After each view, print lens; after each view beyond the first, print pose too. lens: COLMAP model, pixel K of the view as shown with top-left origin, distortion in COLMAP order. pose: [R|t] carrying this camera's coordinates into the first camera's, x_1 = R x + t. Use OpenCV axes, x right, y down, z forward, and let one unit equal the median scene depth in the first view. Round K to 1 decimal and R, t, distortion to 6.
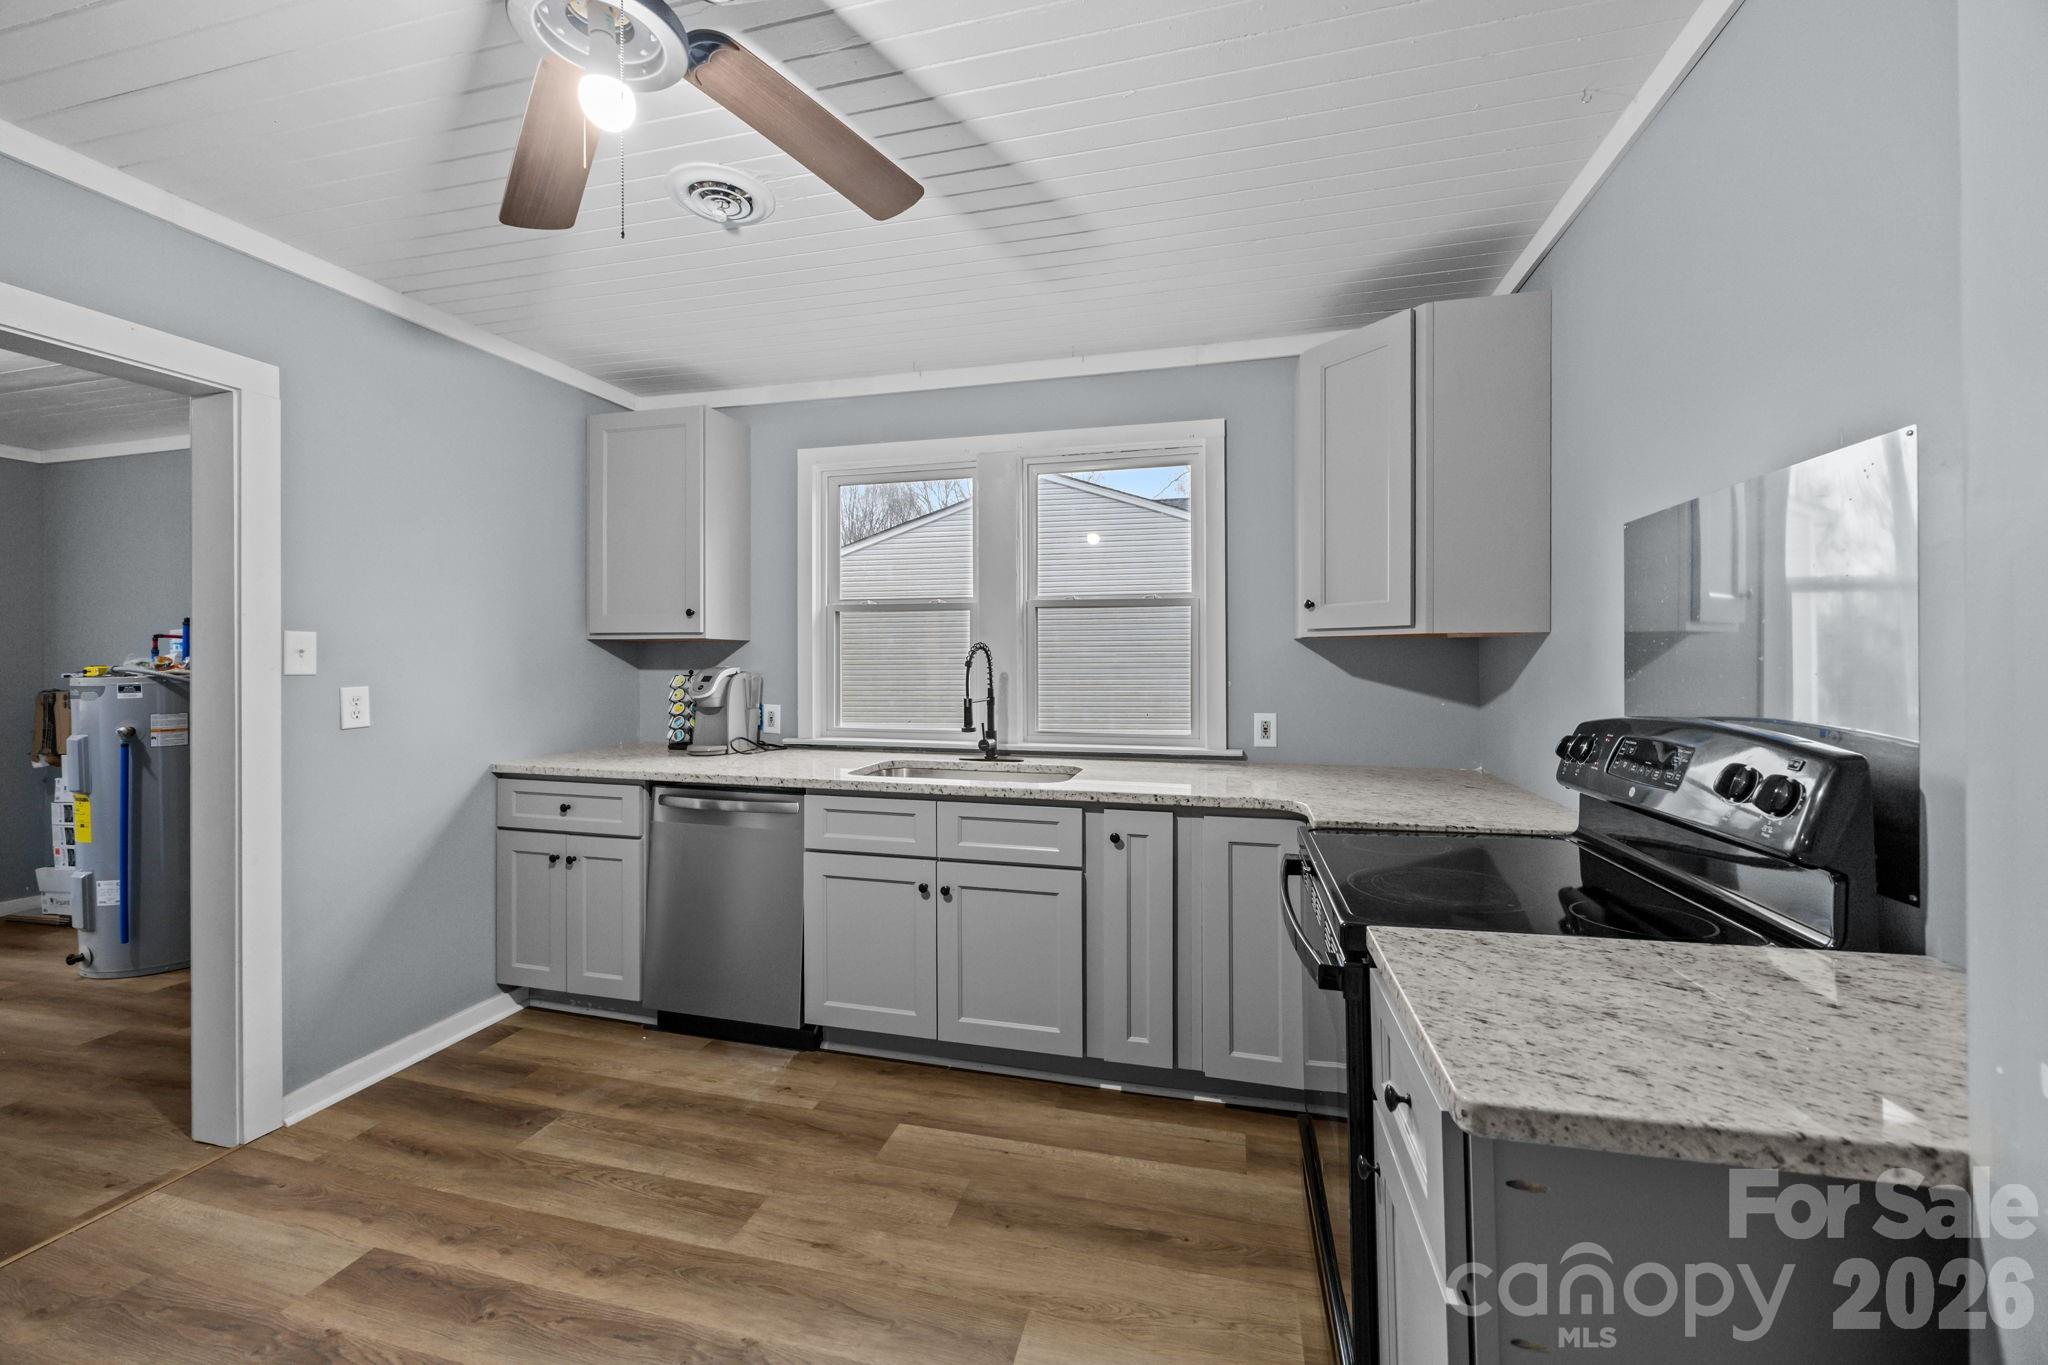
lens RADIAL K [[786.7, 0, 1022.7], [0, 786.7, 665.6], [0, 0, 1]] dist [-0.000749, -0.000102]
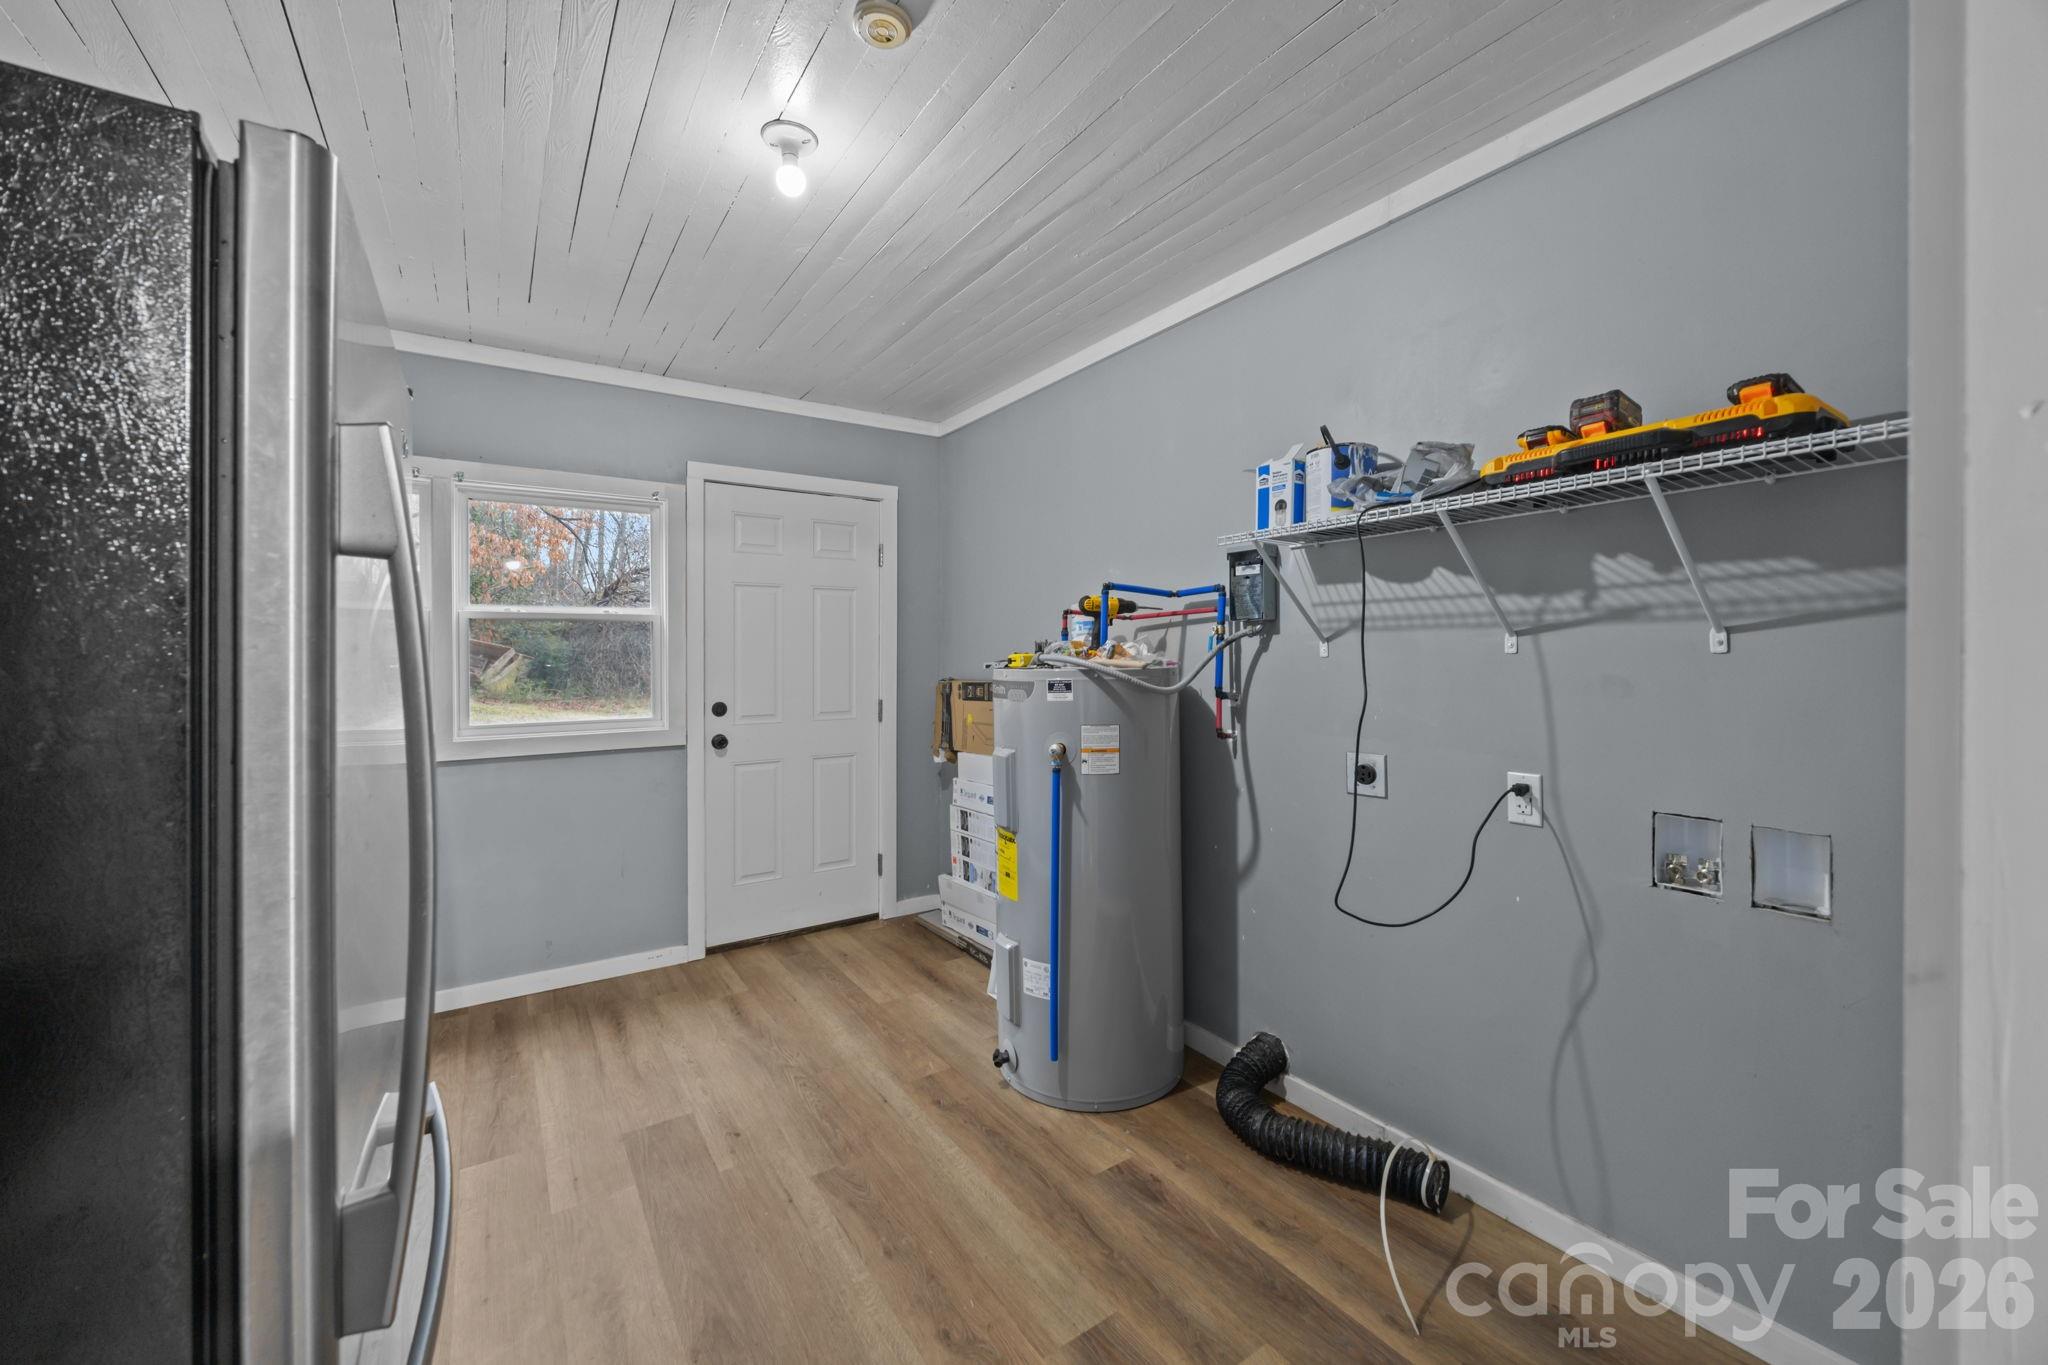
lens RADIAL K [[786.7, 0, 1022.7], [0, 786.7, 665.6], [0, 0, 1]] dist [-0.000749, -0.000102]
pose [[0.746878, 0.014563, -0.664801, -0.916573], [-0.003577, 0.999834, 0.017883, -0.001212], [0.664951, -0.010978, 0.746806, 0.610245]]
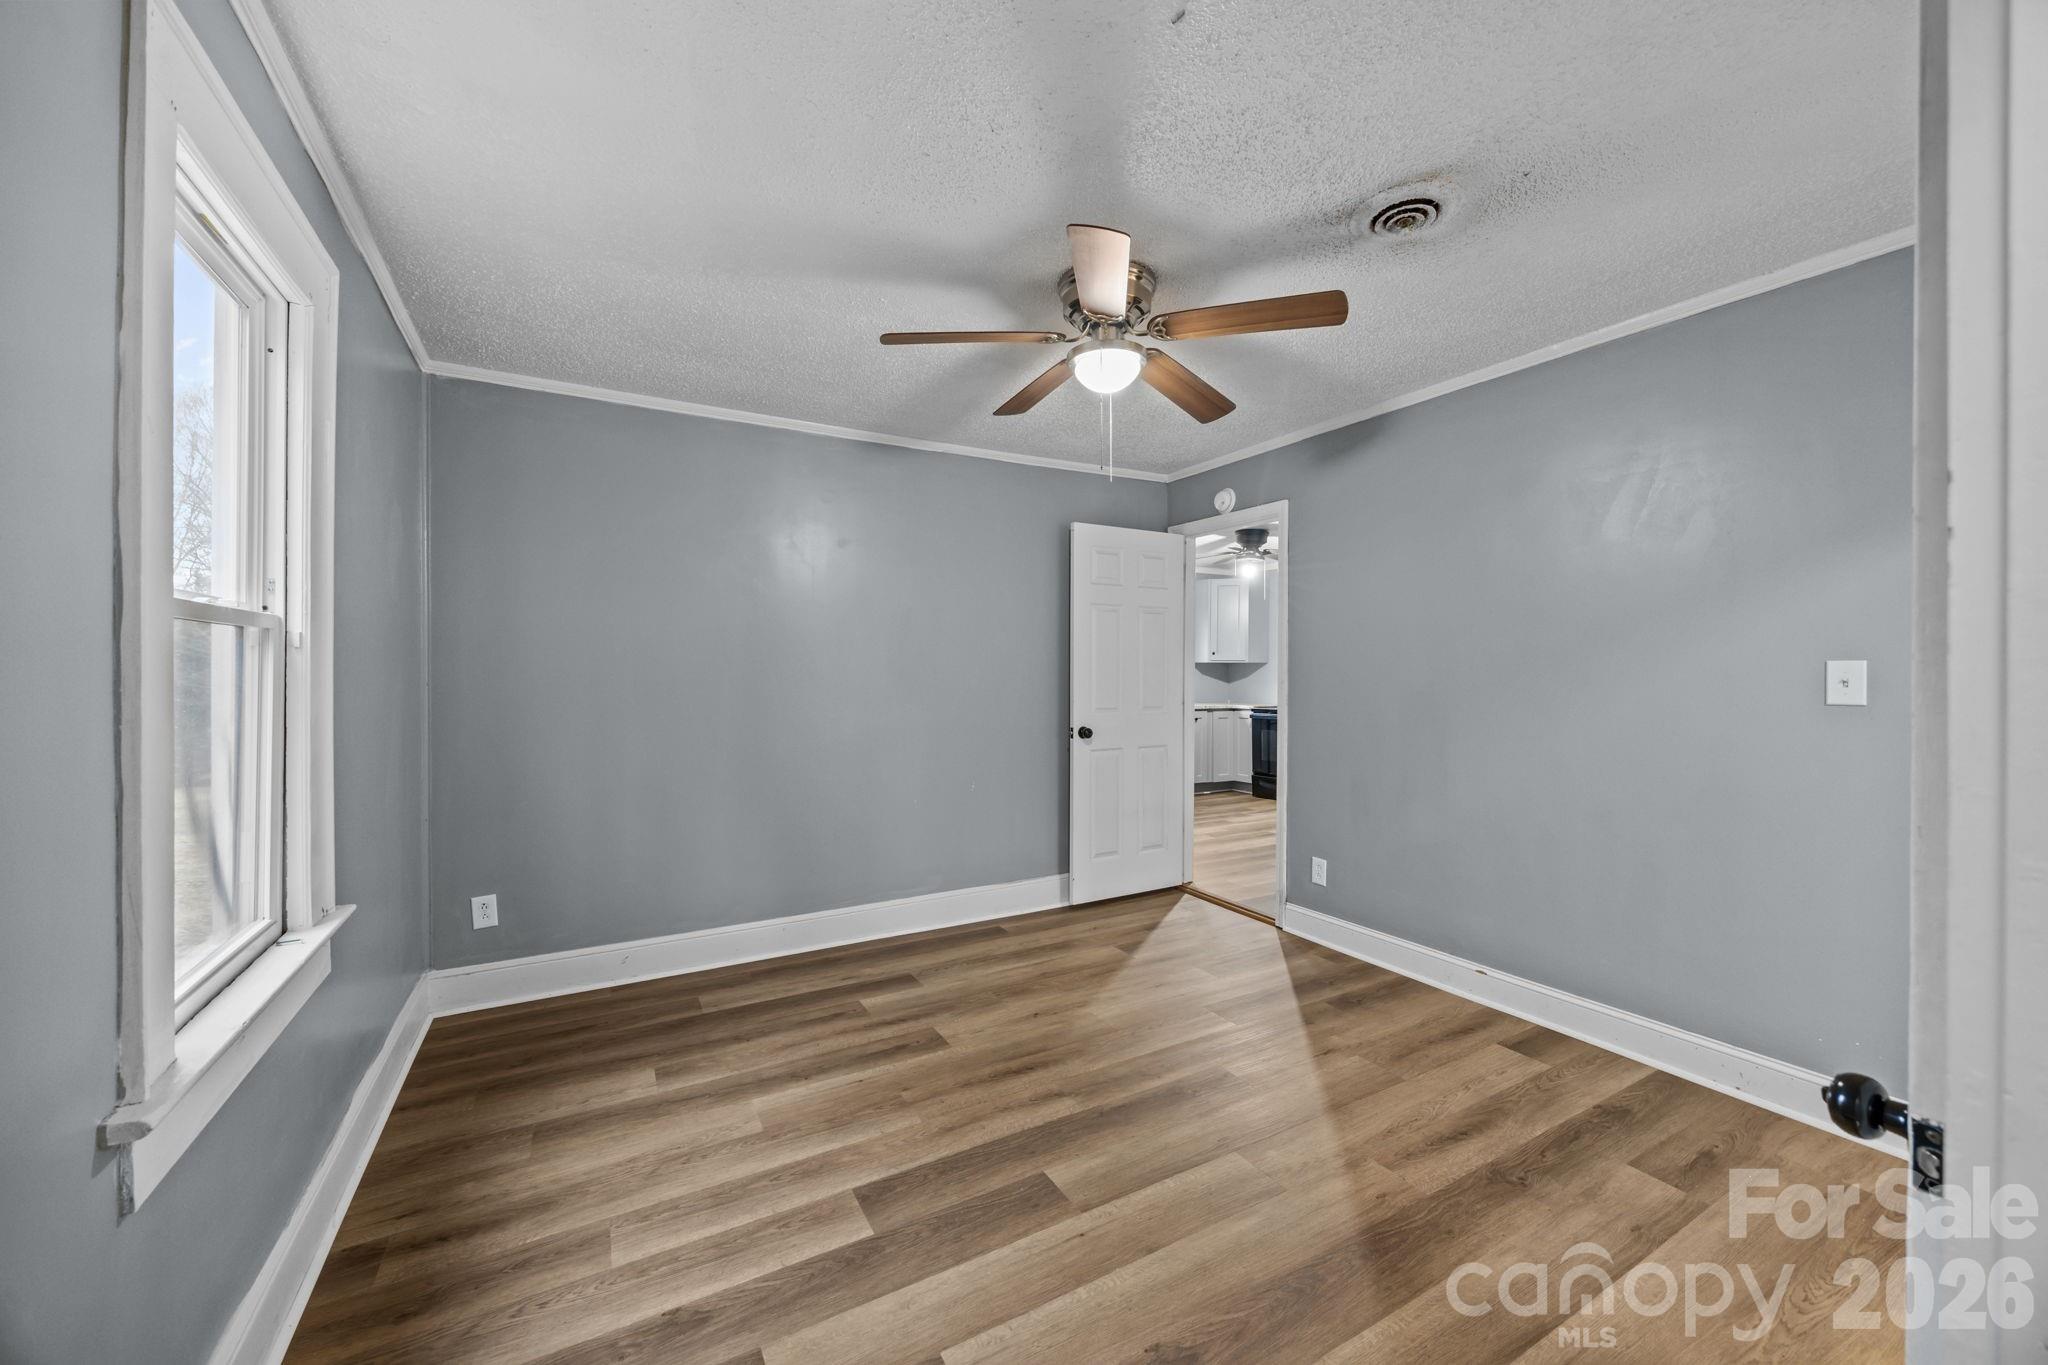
lens RADIAL K [[786.7, 0, 1022.7], [0, 786.7, 665.6], [0, 0, 1]] dist [-0.000749, -0.000102]
pose [[0.717121, 0.006466, 0.696919, -2.579044], [-0.003416, 0.999978, -0.005762, -0.000671], [-0.696940, 0.001752, 0.717127, -0.884860]]
